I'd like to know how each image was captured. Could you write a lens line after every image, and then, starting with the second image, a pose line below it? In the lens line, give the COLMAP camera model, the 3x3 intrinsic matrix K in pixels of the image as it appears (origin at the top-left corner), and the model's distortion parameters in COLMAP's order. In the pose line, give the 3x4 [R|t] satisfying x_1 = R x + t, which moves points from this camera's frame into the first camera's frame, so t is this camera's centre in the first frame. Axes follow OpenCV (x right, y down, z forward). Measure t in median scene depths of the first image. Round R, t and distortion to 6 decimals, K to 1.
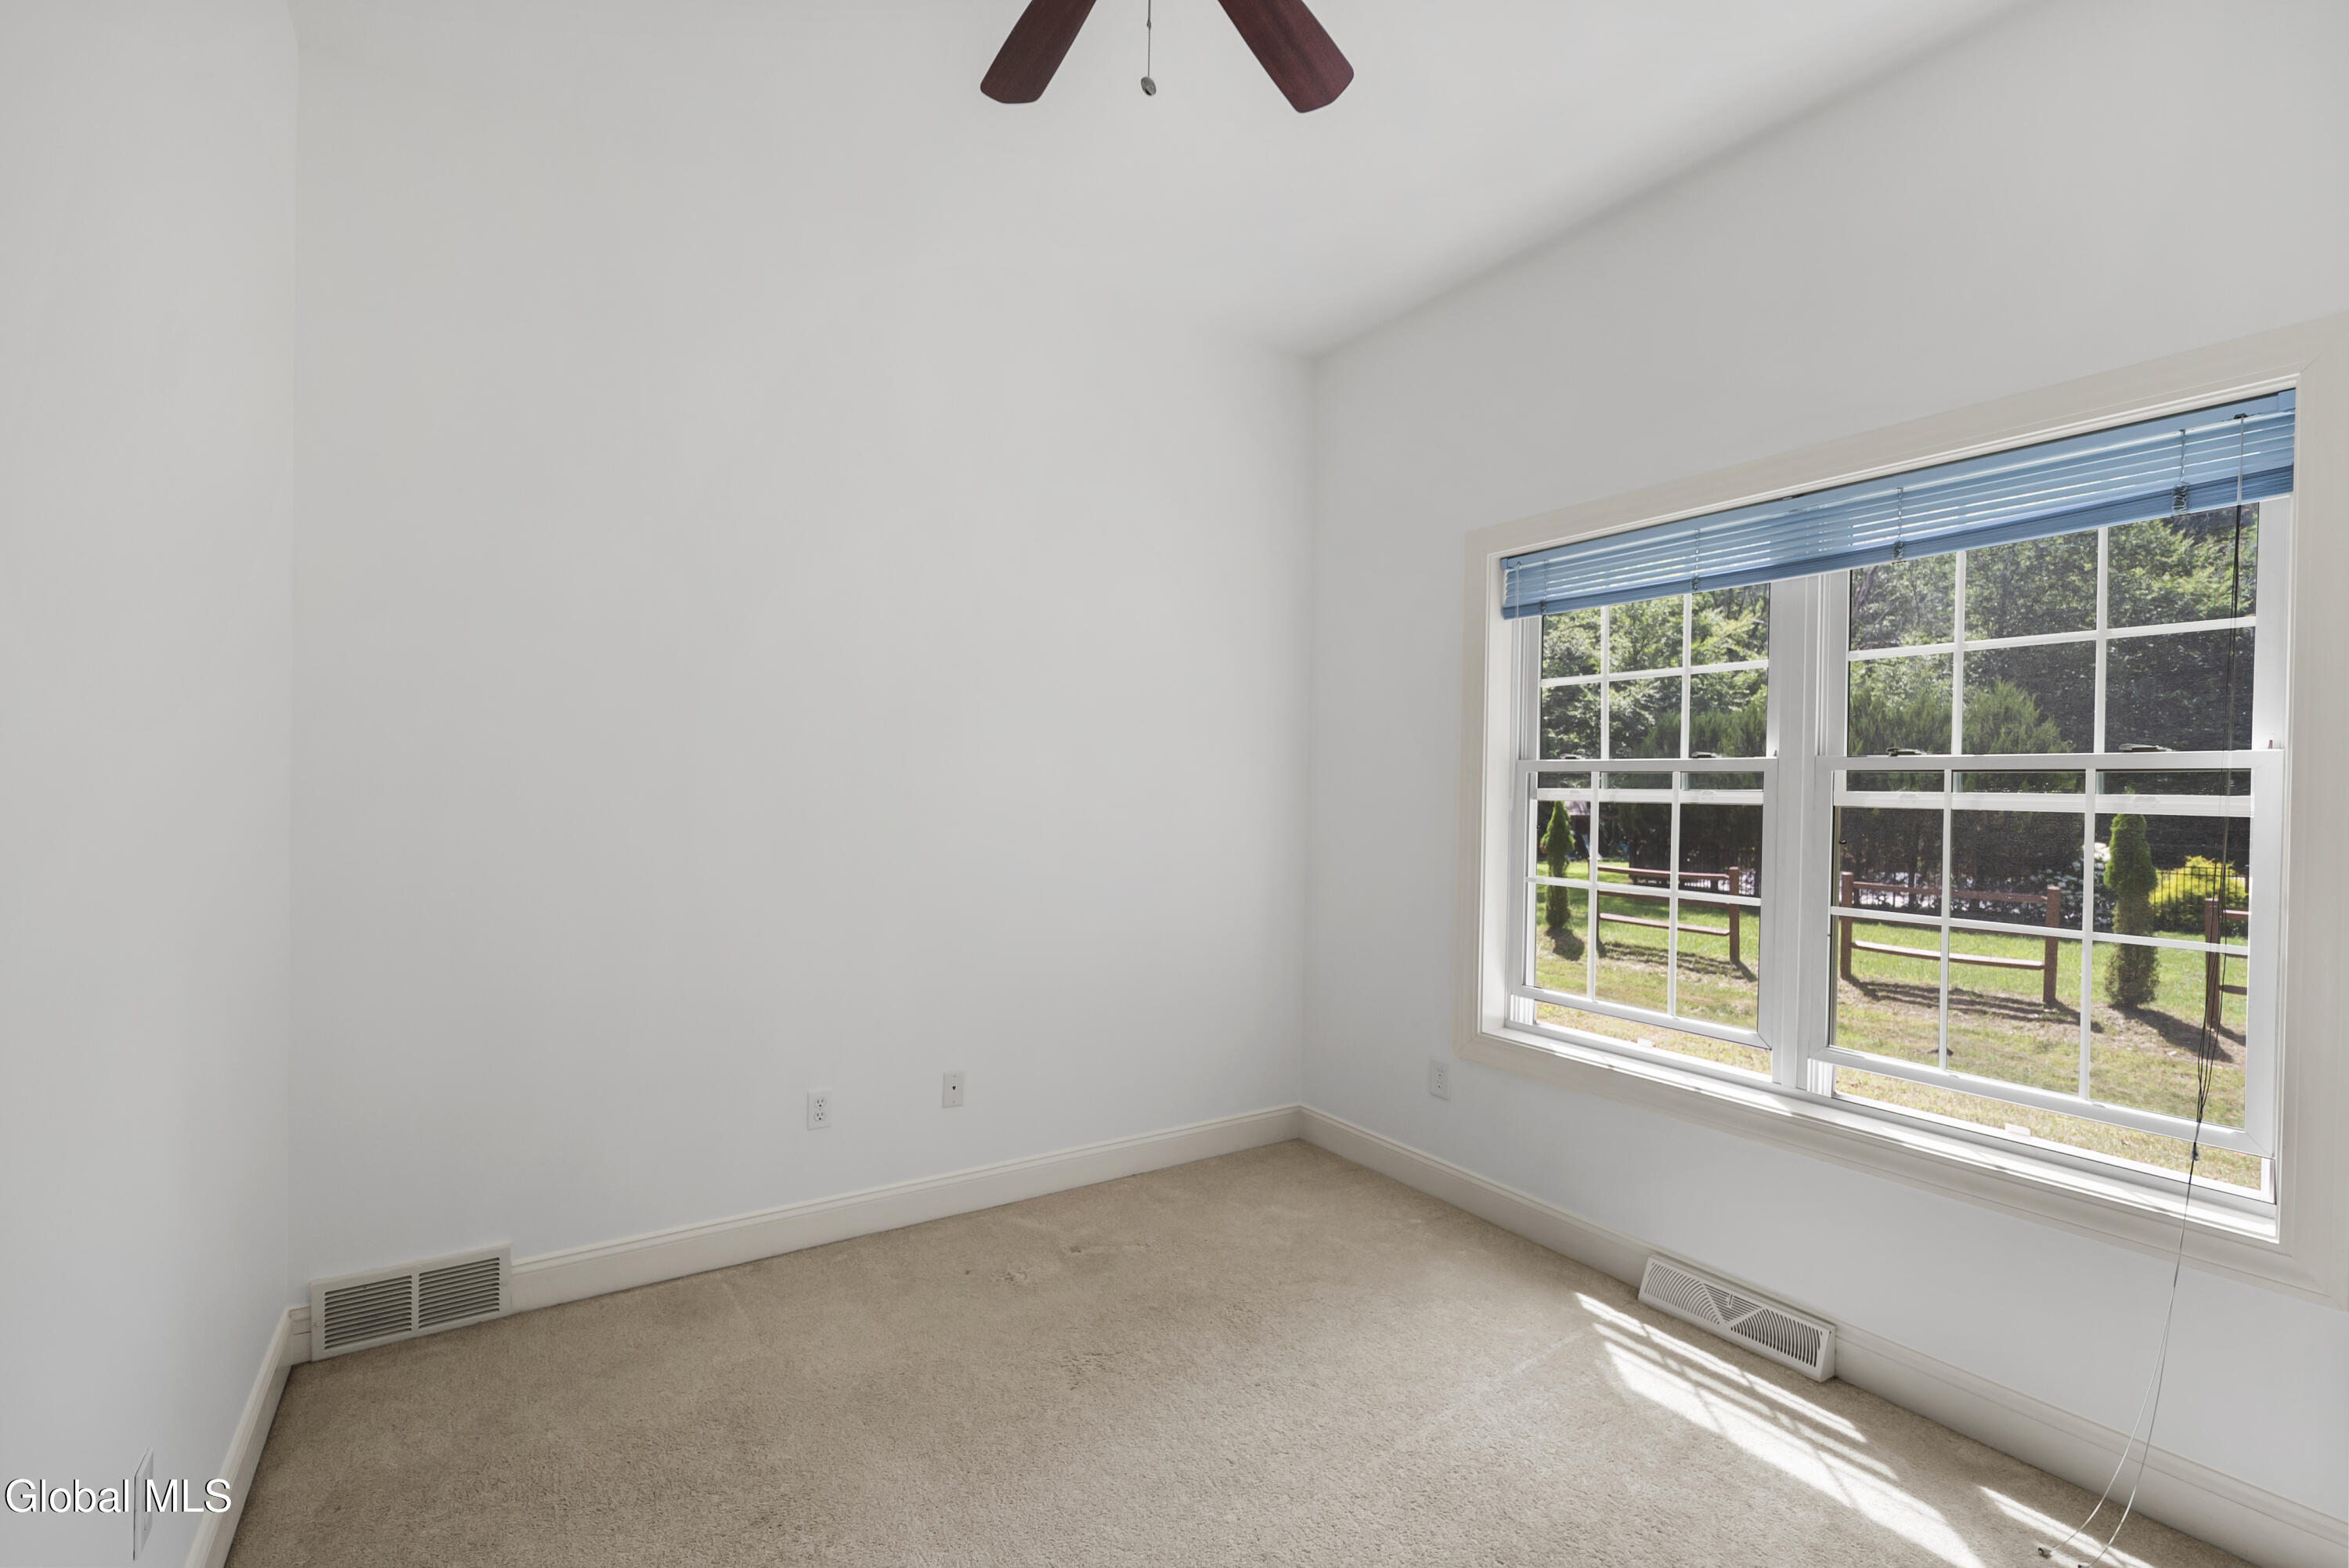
lens RADIAL K [[1043.6, 0, 1180.2], [0, 1043.6, 788.4], [0, 0, 1]] dist [-0.000433, -0.000088]
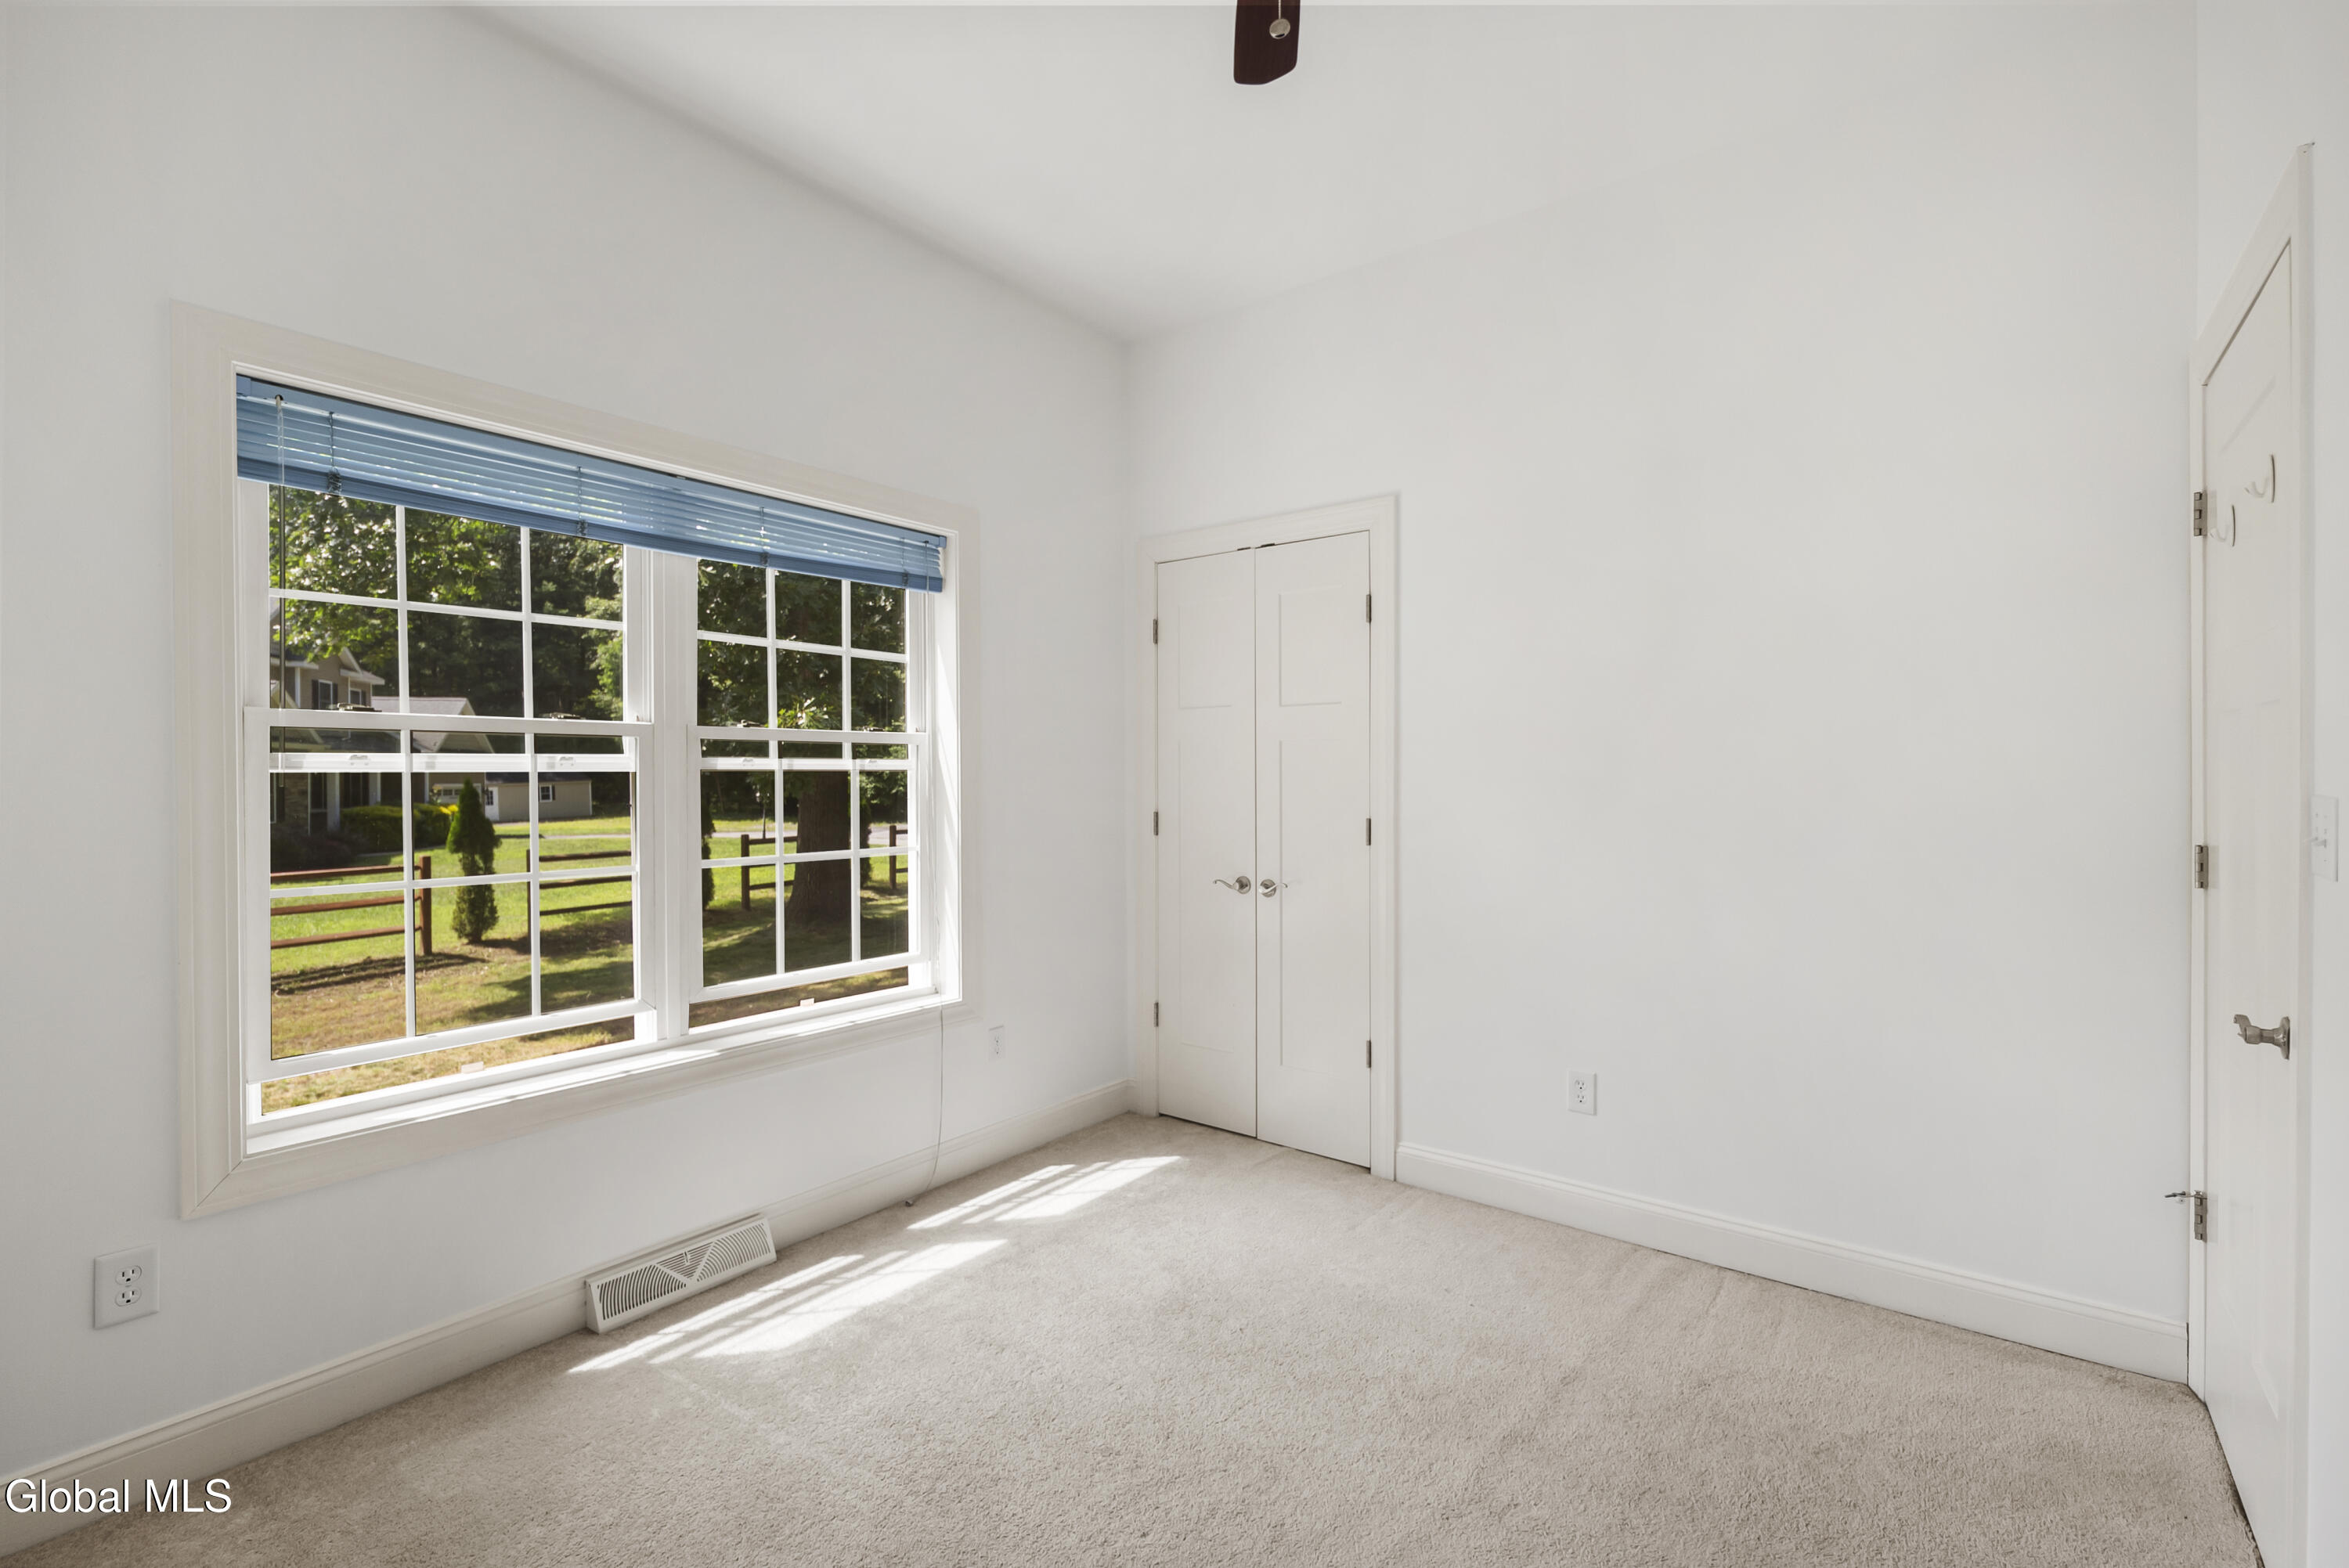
lens RADIAL K [[1043.6, 0, 1171.6], [0, 1043.6, 771.4], [0, 0, 1]] dist [-0.000433, -0.000088]
pose [[-0.325789, -0.024494, 0.945125, -0.596176], [-0.011357, 0.999694, 0.021993, -0.012230], [-0.945374, -0.003569, -0.325968, 0.913148]]
